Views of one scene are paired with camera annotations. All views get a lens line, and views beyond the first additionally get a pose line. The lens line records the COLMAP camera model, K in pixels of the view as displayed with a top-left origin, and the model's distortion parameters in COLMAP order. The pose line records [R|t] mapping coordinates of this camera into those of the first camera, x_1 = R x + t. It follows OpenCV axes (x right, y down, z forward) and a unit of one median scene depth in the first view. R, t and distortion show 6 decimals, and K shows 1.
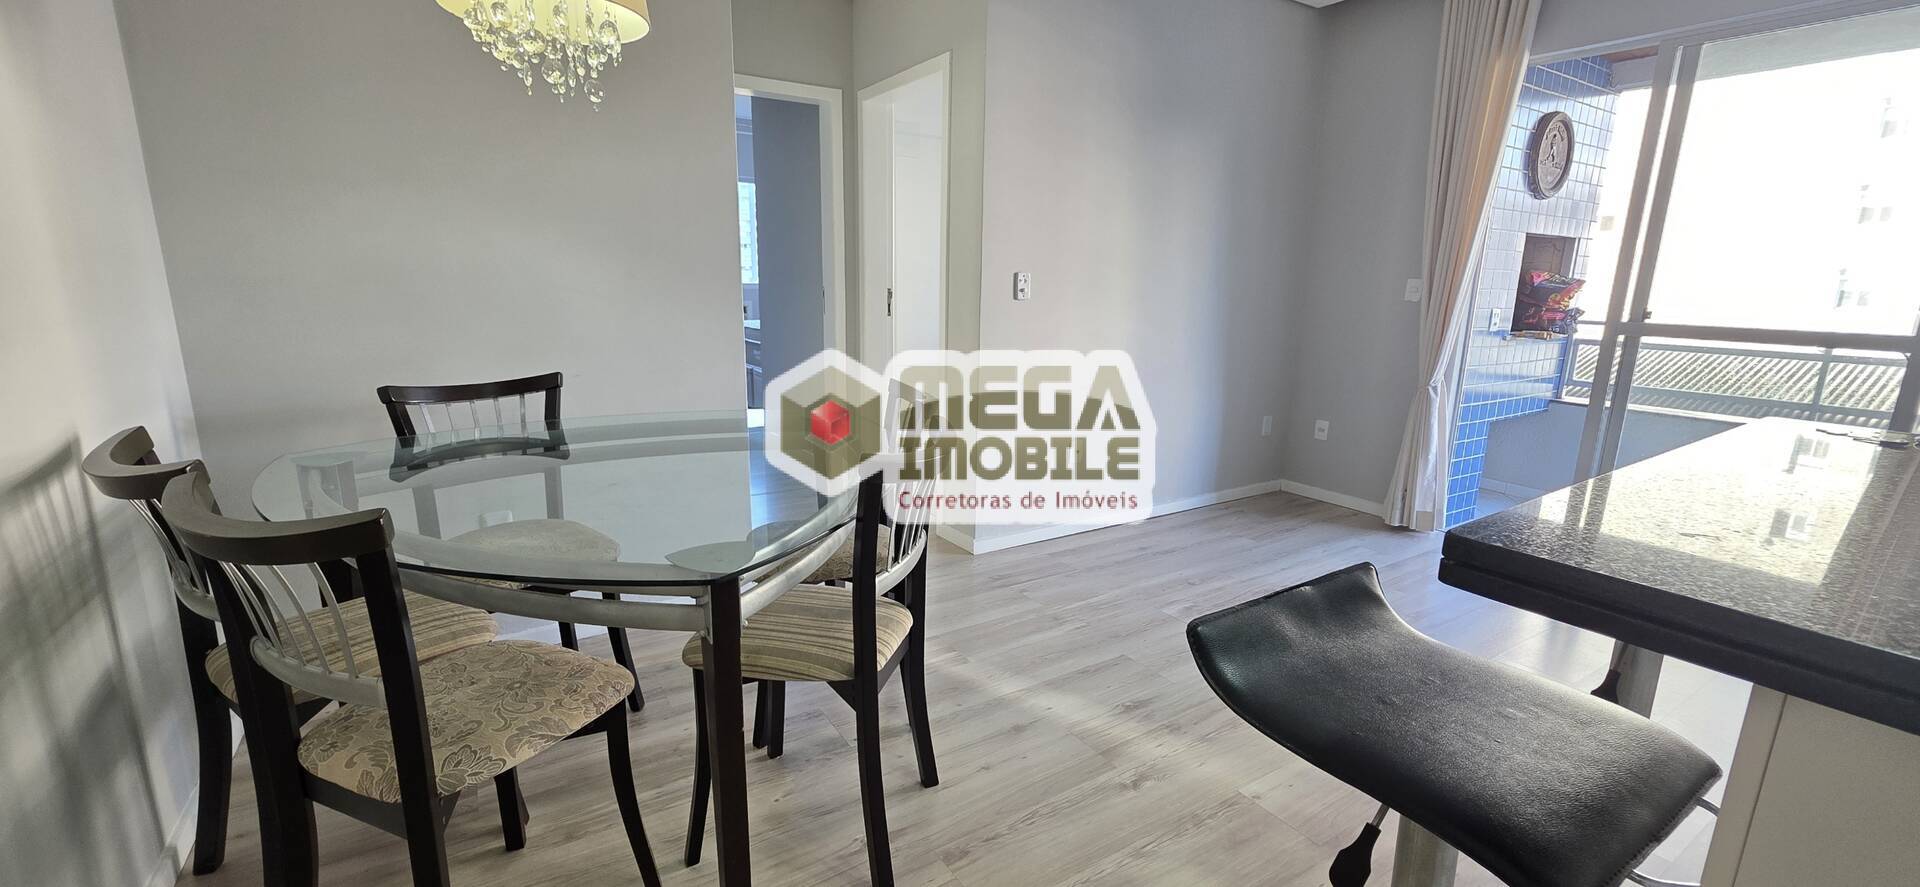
lens RADIAL K [[760.1, 0, 959.7], [0, 760.1, 438.3], [0, 0, 1]] dist [0.001809, -0.003120]
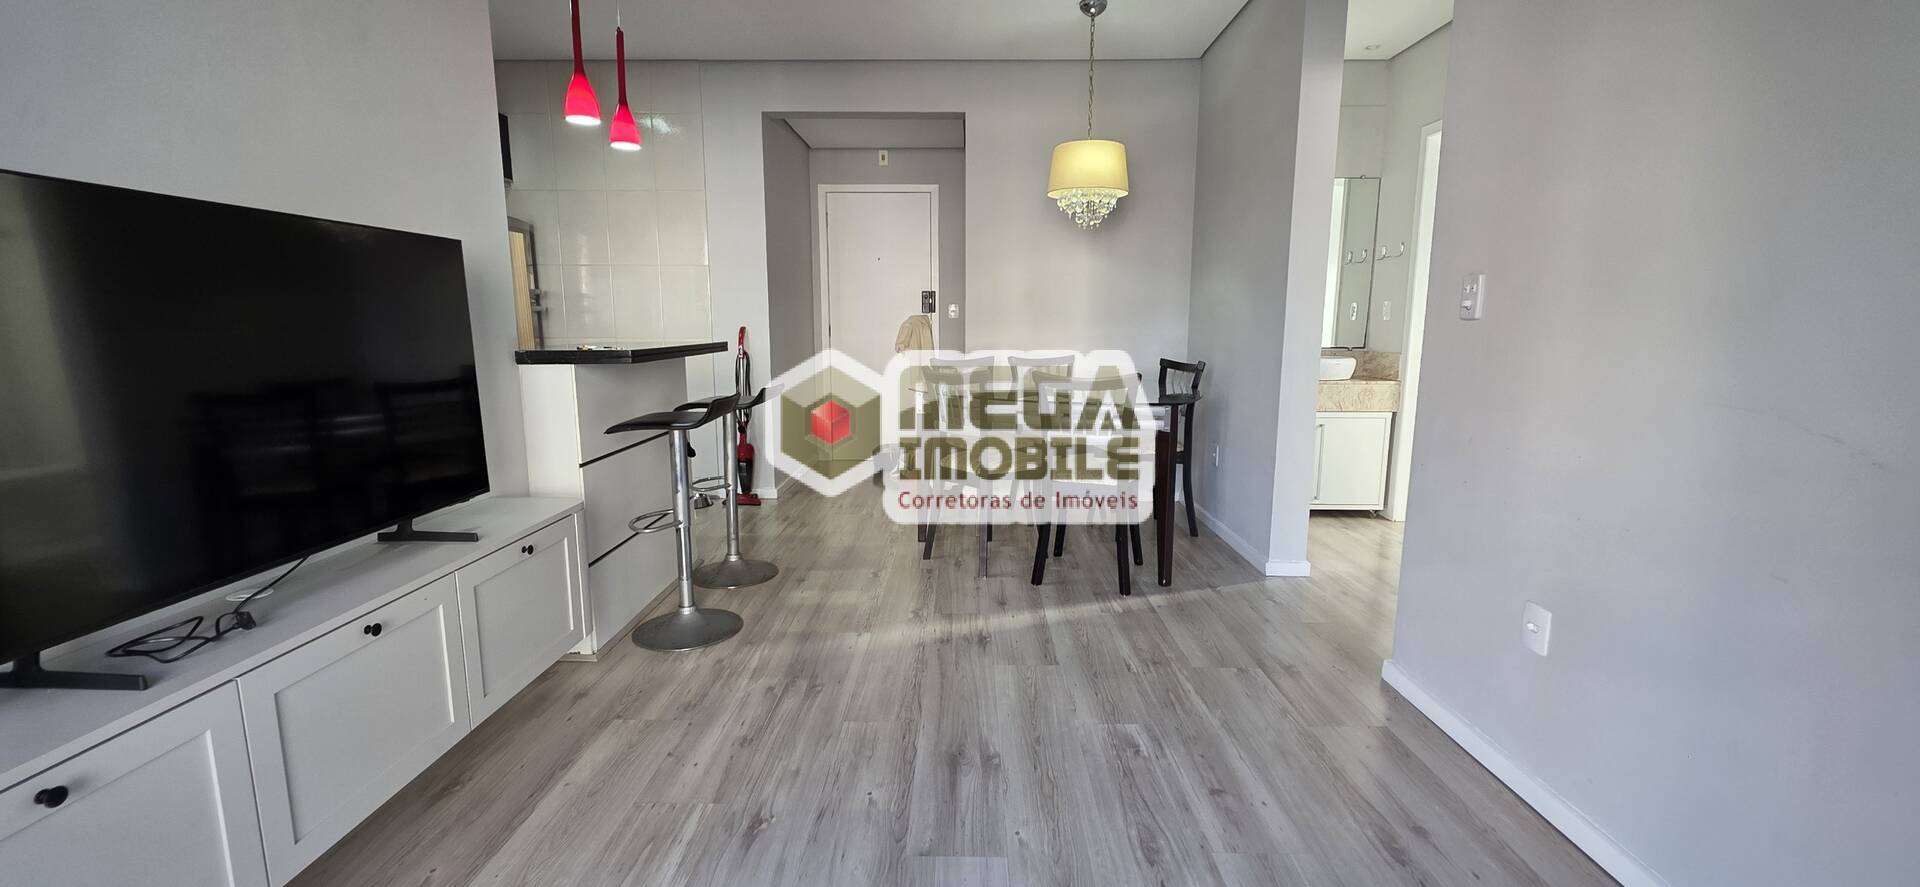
lens RADIAL K [[764.6, 0, 950.2], [0, 764.6, 439.6], [0, 0, 1]] dist [-0.003025, -0.000262]
pose [[-0.549540, 0.112213, -0.827897, 1.264039], [-0.190073, 0.948162, 0.254680, -0.254153], [0.813559, 0.297318, -0.499724, 1.516070]]
